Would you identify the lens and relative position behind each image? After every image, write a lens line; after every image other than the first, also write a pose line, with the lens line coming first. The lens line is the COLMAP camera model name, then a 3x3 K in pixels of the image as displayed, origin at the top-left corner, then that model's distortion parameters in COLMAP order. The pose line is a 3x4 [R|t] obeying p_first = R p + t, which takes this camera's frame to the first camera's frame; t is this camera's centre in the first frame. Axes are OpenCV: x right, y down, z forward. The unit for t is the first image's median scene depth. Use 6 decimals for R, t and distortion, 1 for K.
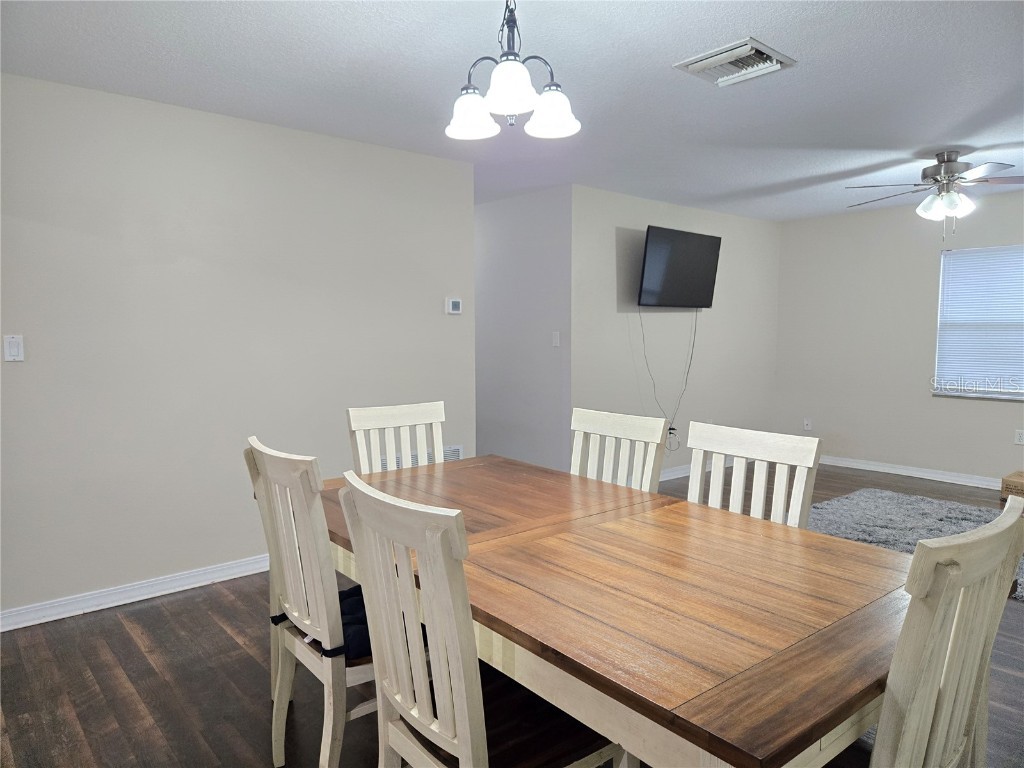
lens RADIAL K [[709.2, 0, 493.5], [0, 709.2, 384.3], [0, 0, 1]] dist [-0.000640, -0.001458]
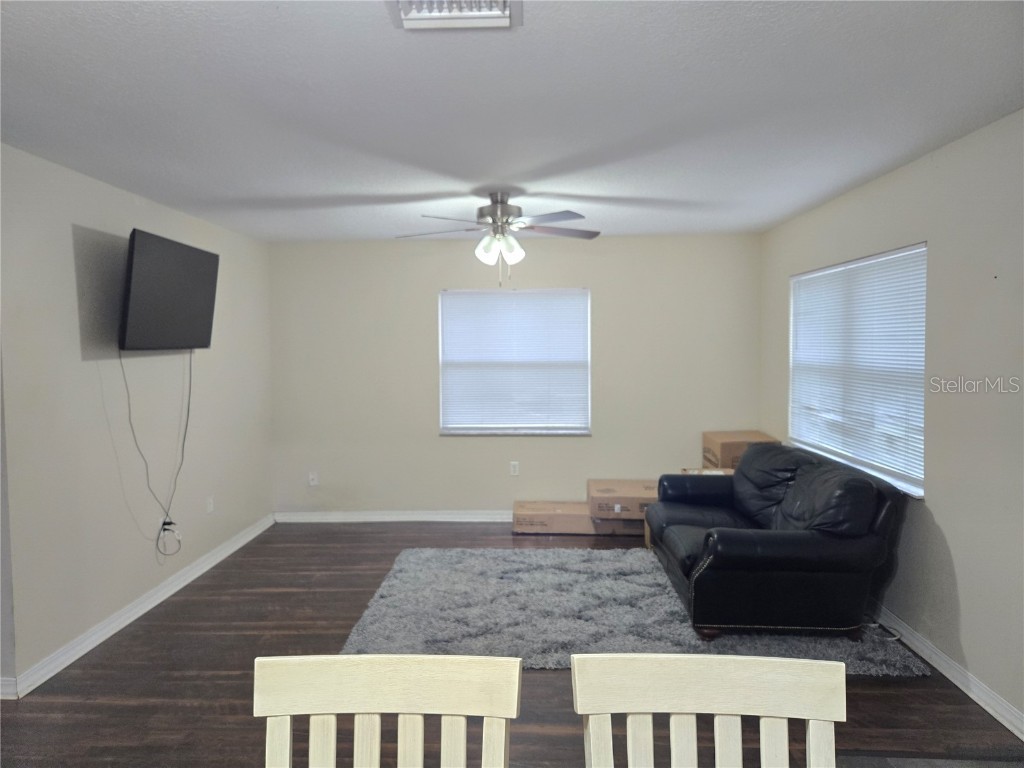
lens RADIAL K [[698.9, 0, 512.1], [0, 698.9, 366.1], [0, 0, 1]] dist [0.082866, -0.070750]
pose [[0.659081, -0.027631, 0.751564, -0.050356], [0.062677, 0.997867, -0.018277, -0.063380], [-0.749455, 0.059152, 0.659407, 0.311905]]
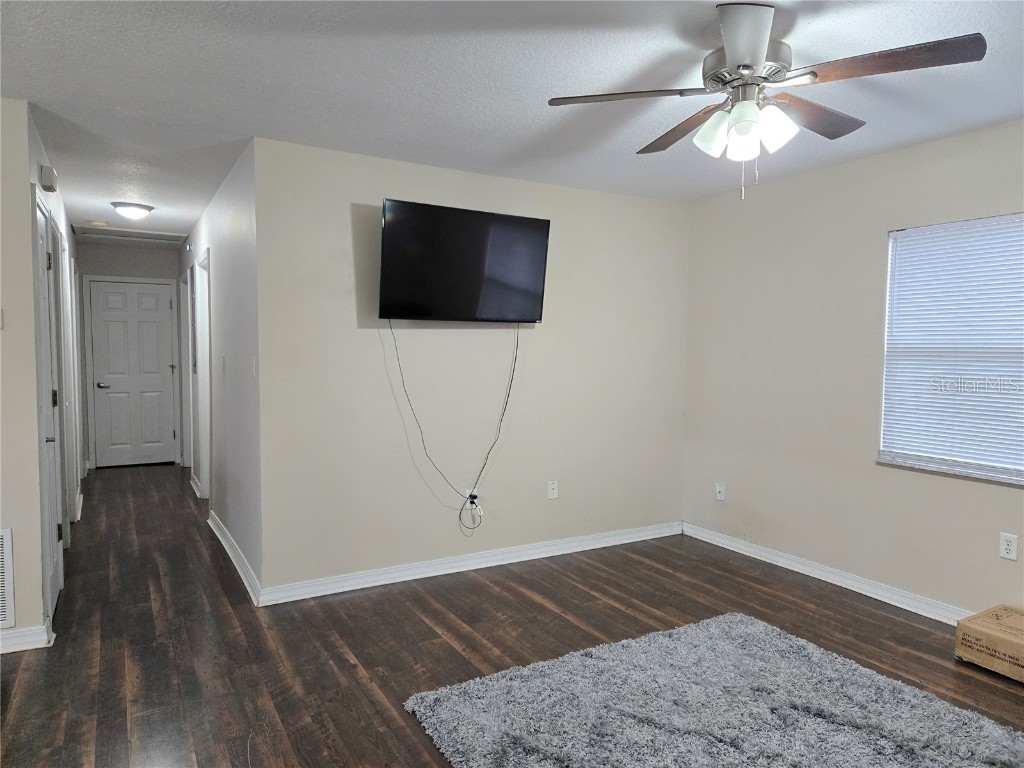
lens RADIAL K [[695.1, 0, 512.0], [0, 695.1, 384.0], [0, 0, 1]] dist [0.082577, -0.072459]
pose [[0.985429, 0.020111, -0.168896, 0.459560], [-0.023273, 0.999589, -0.016761, -0.040395], [0.168490, 0.020448, 0.985491, 0.372851]]
